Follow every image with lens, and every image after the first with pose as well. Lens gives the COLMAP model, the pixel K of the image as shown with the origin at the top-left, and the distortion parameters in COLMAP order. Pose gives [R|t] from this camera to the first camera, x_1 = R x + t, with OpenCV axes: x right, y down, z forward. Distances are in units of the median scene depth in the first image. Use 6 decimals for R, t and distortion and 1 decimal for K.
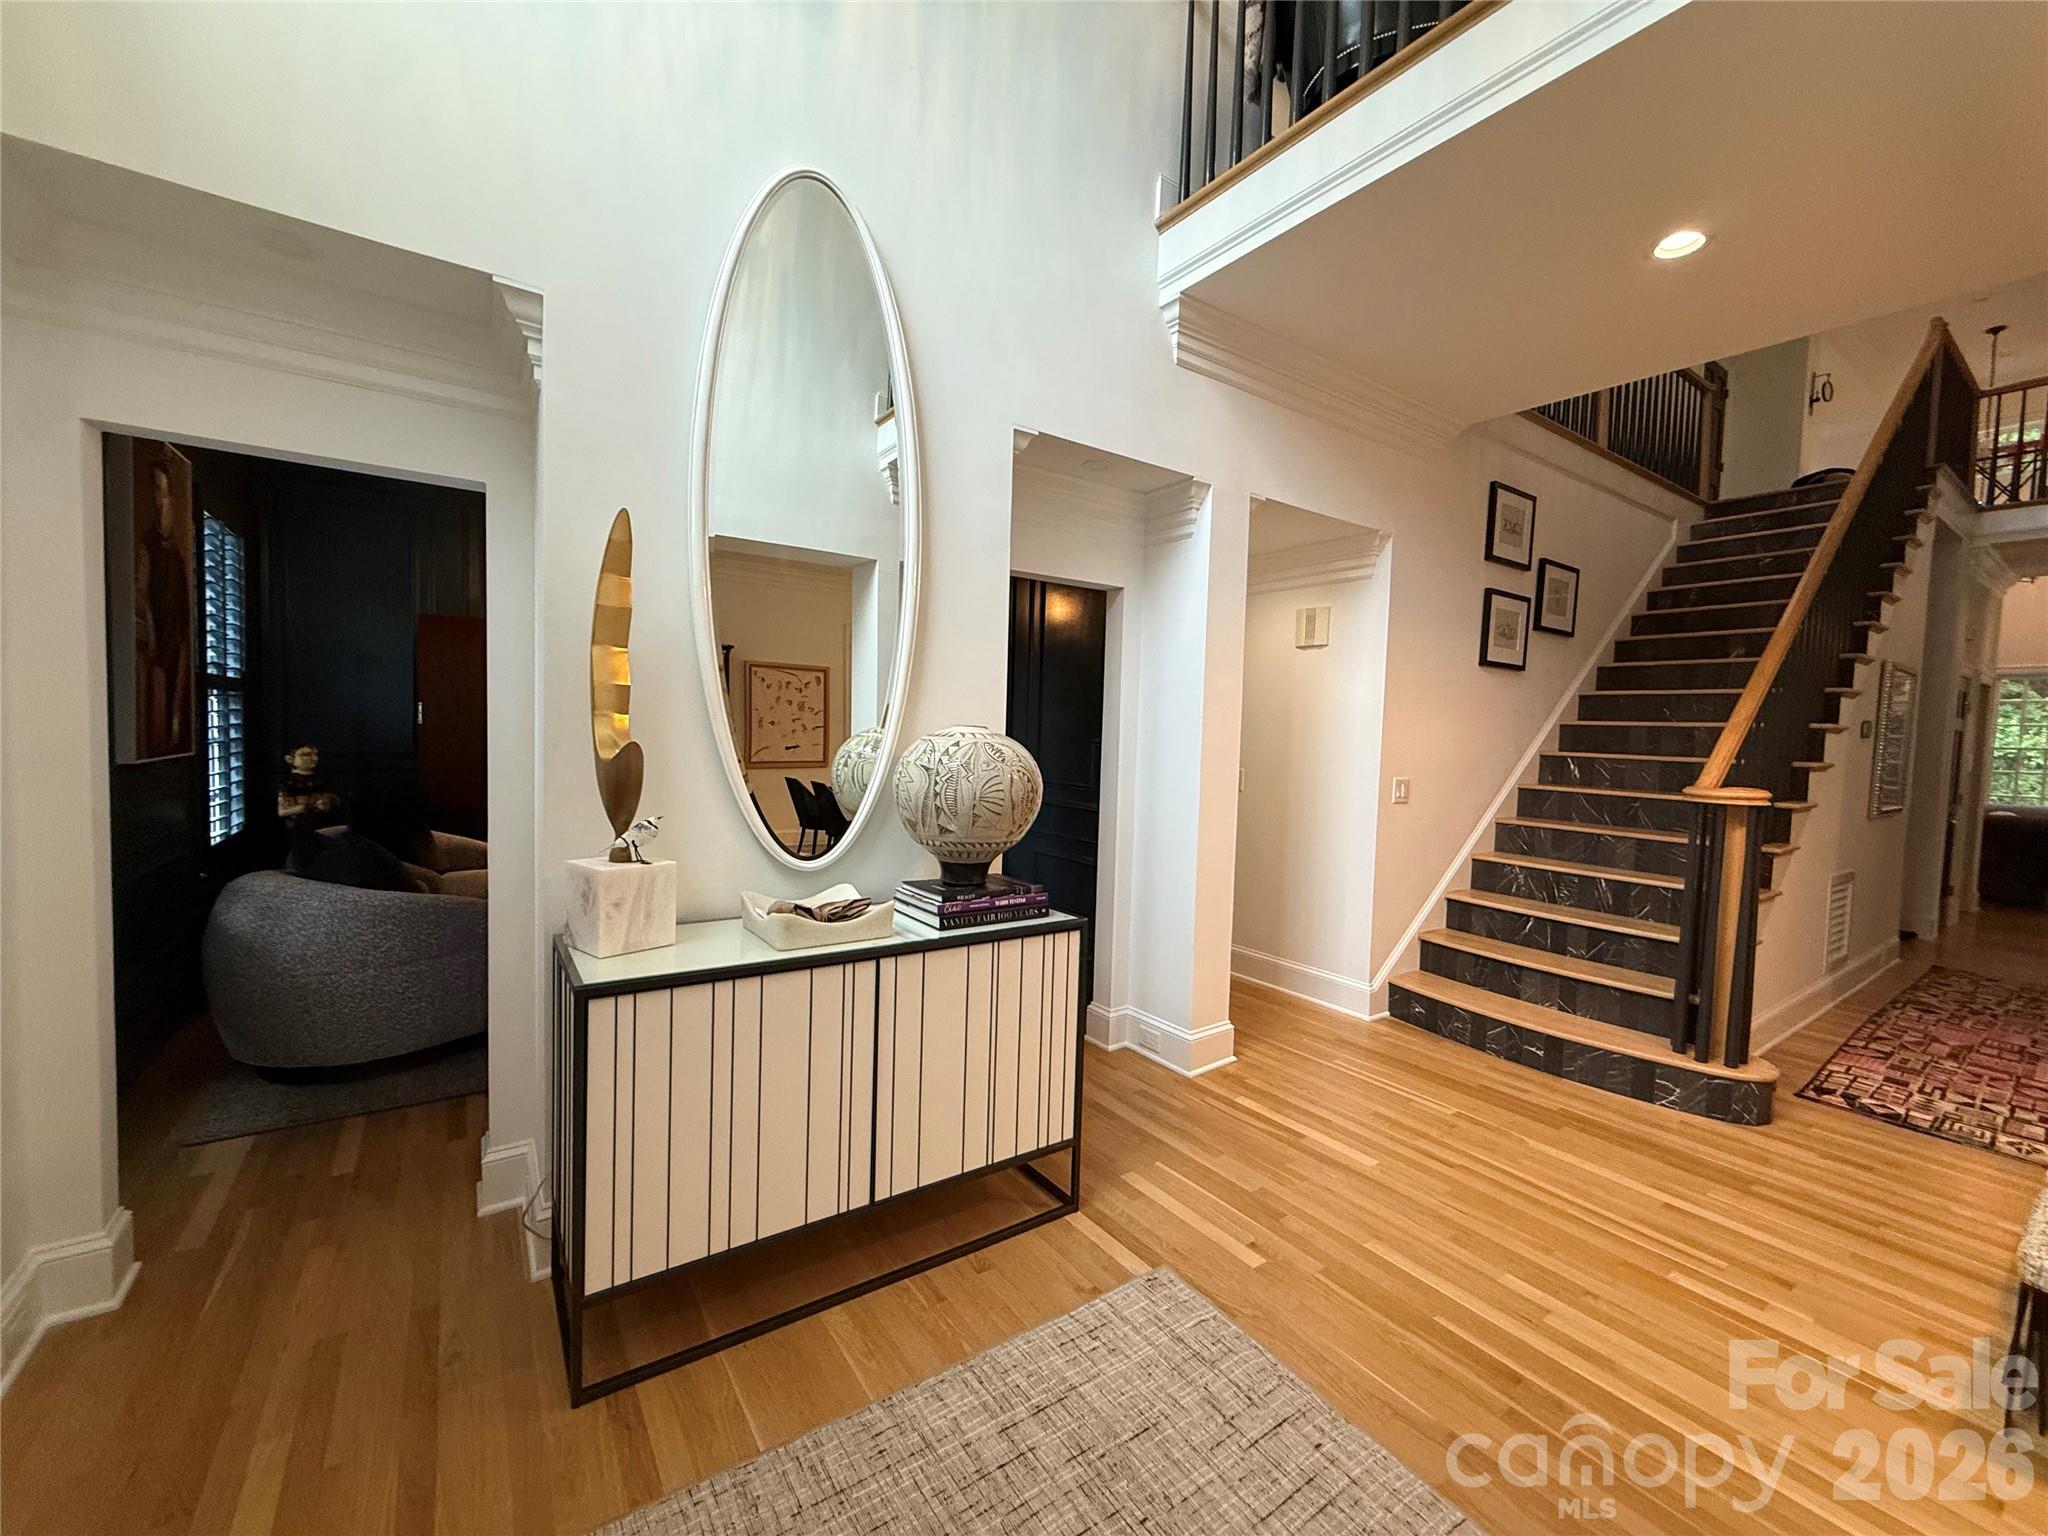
lens RADIAL K [[815.3, 0, 1022.2], [0, 815.3, 768.0], [0, 0, 1]] dist [0.001430, -0.000104]
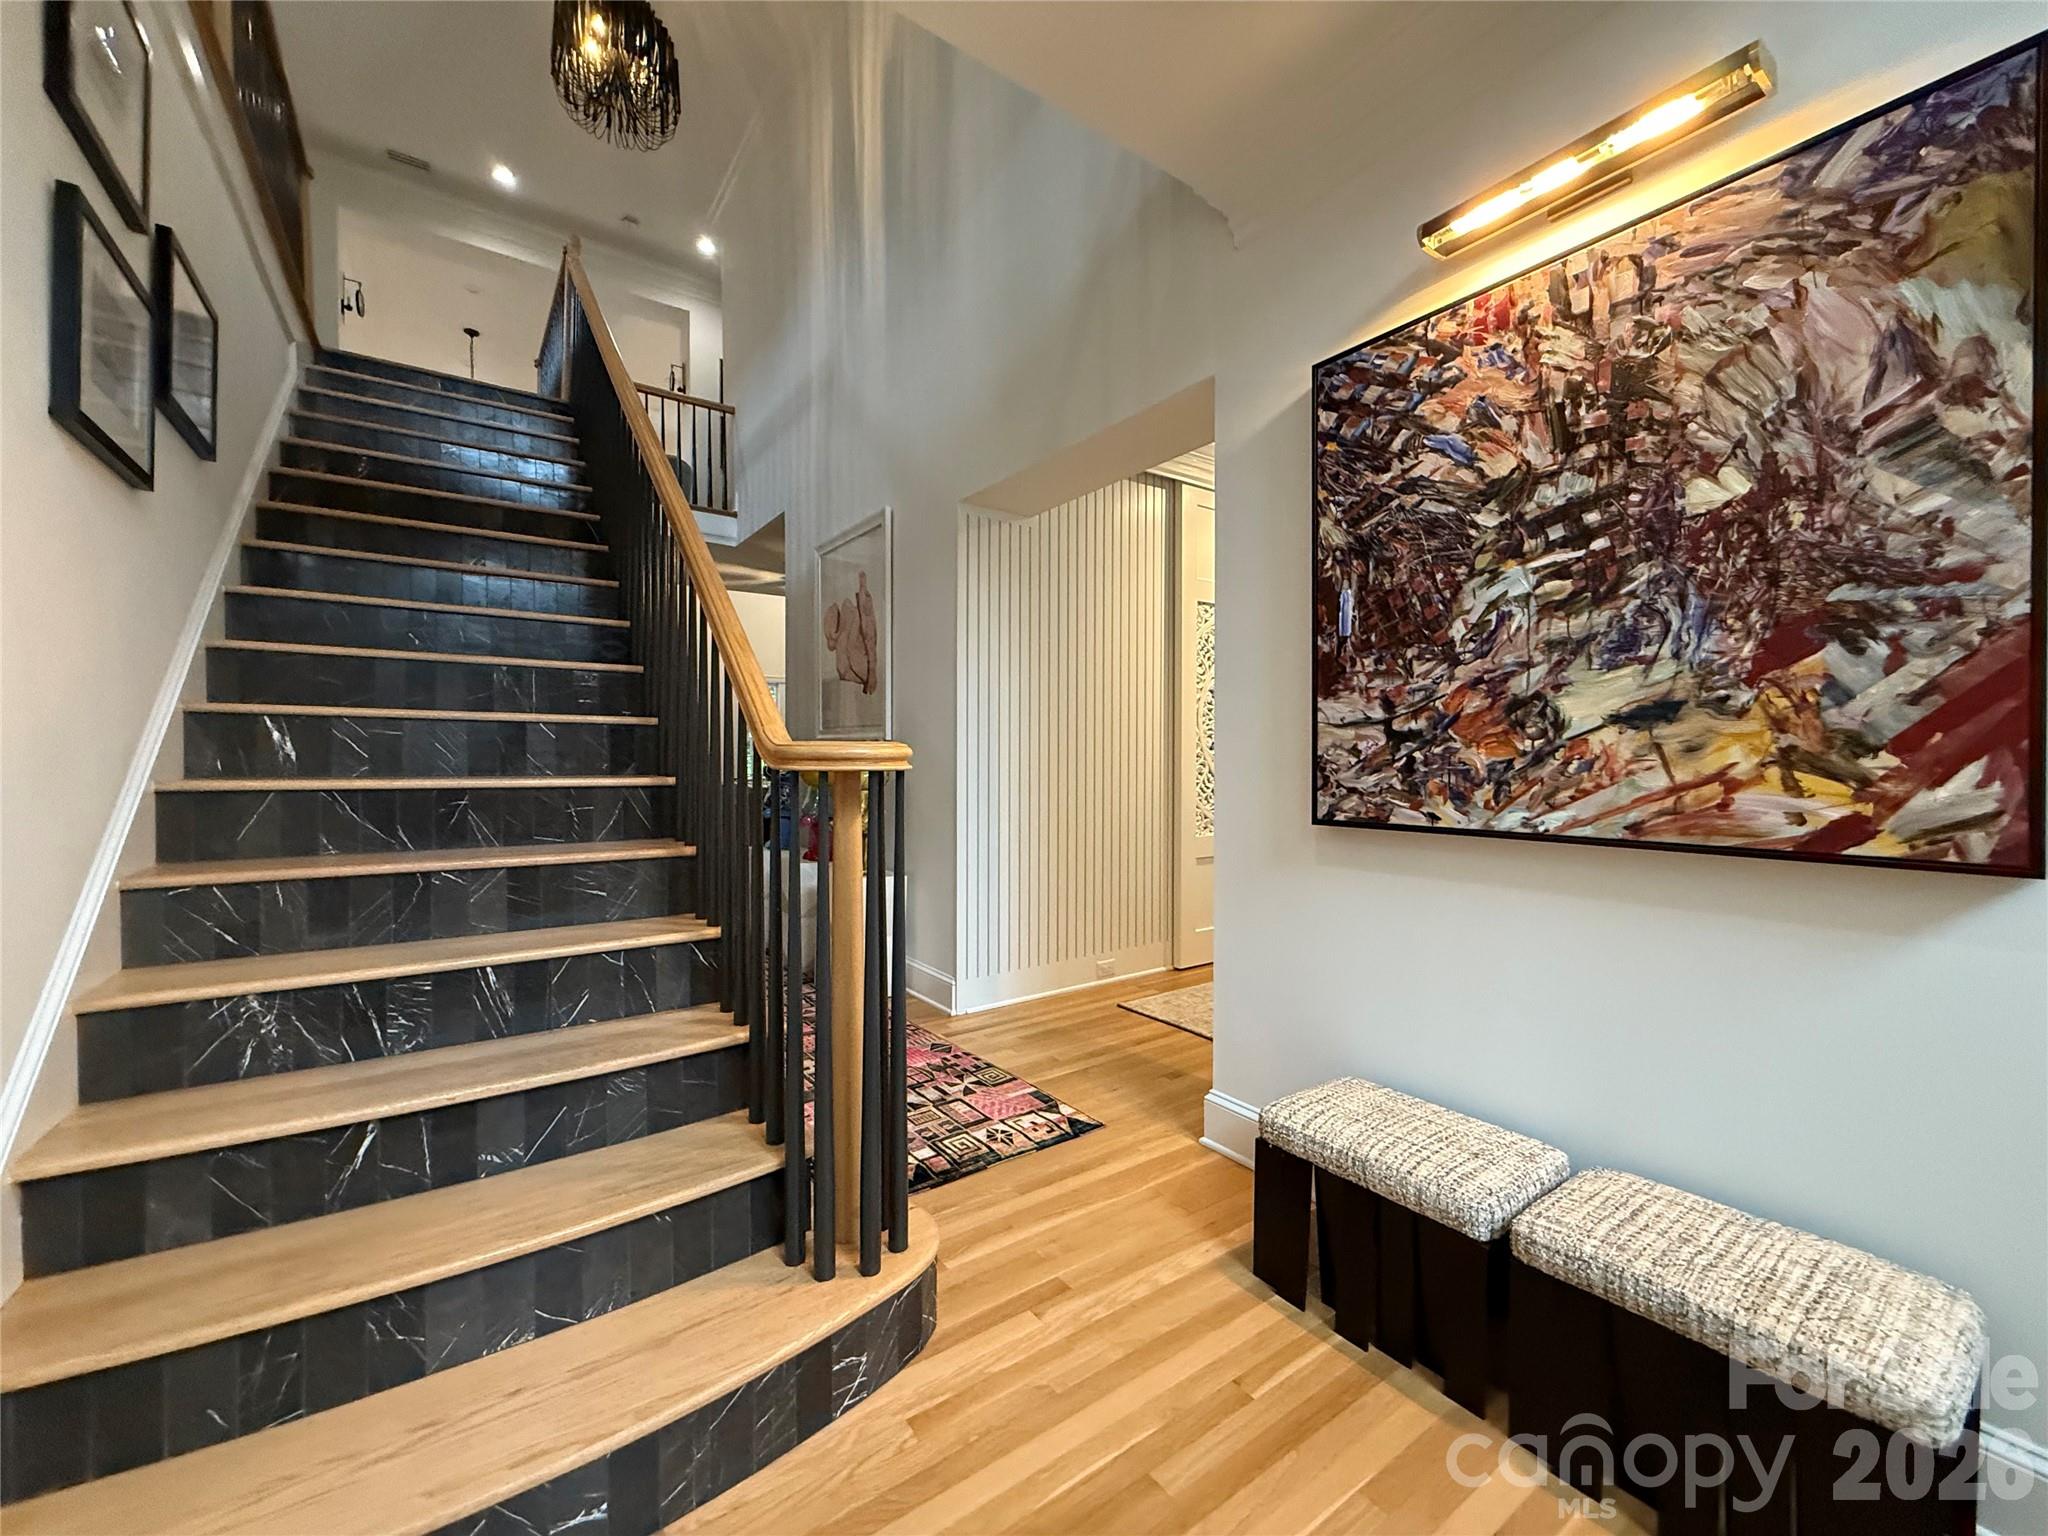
lens RADIAL K [[815.3, 0, 1022.2], [0, 815.3, 768.0], [0, 0, 1]] dist [0.001430, -0.000104]
pose [[-0.001881, -0.044458, 0.999009, 0.274990], [0.046078, 0.997946, 0.044498, 0.018894], [-0.998936, 0.046116, 0.000171, 0.744085]]
